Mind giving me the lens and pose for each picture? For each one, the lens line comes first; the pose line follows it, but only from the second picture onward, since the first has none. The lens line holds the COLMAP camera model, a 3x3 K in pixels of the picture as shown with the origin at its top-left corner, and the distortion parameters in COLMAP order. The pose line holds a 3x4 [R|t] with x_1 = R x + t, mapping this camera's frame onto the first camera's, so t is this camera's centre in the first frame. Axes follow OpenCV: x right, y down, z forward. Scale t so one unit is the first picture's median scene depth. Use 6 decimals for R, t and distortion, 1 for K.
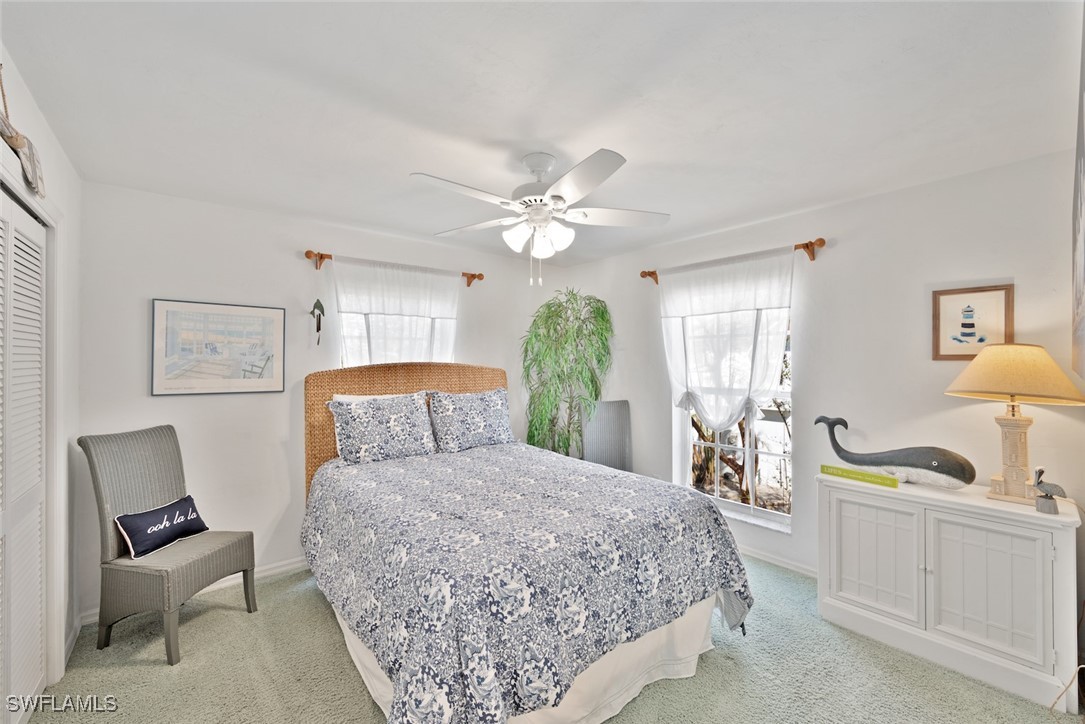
lens RADIAL K [[444.5, 0, 543.4], [0, 444.5, 357.3], [0, 0, 1]] dist [-0.011105, 0.000654]
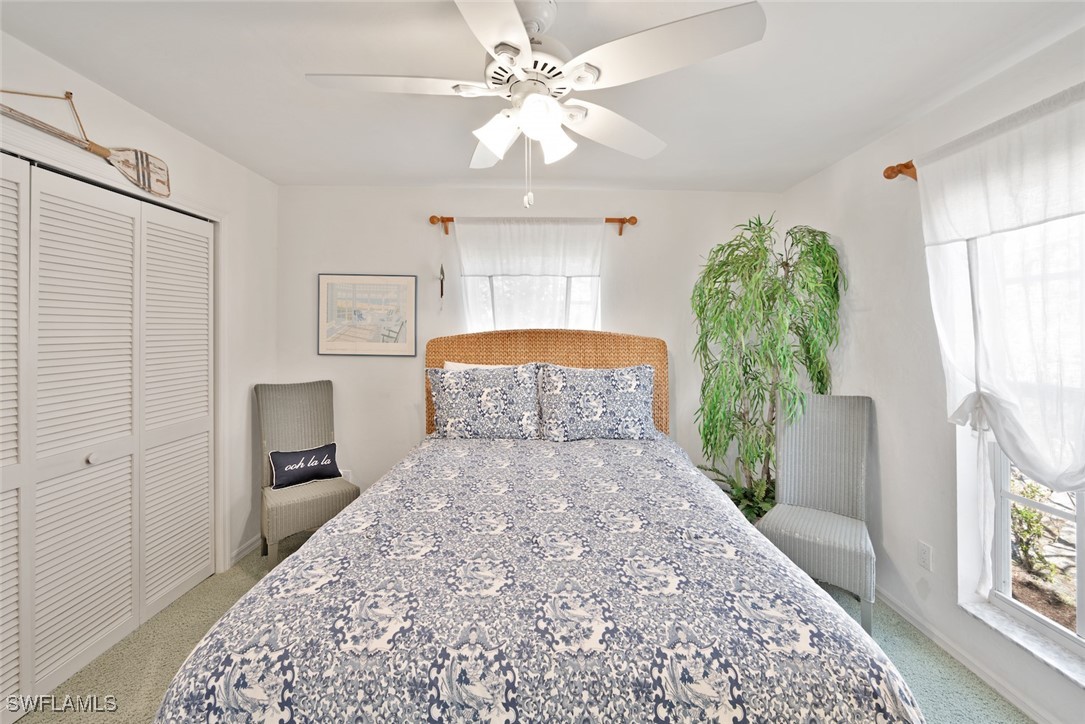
lens RADIAL K [[444.5, 0, 547.0], [0, 444.5, 326.8], [0, 0, 1]] dist [-0.011105, 0.000654]
pose [[0.779692, 0.000809, -0.626162, 0.306597], [-0.004132, 0.999984, -0.003854, 0.011830], [0.626149, 0.005592, 0.779683, 0.395710]]
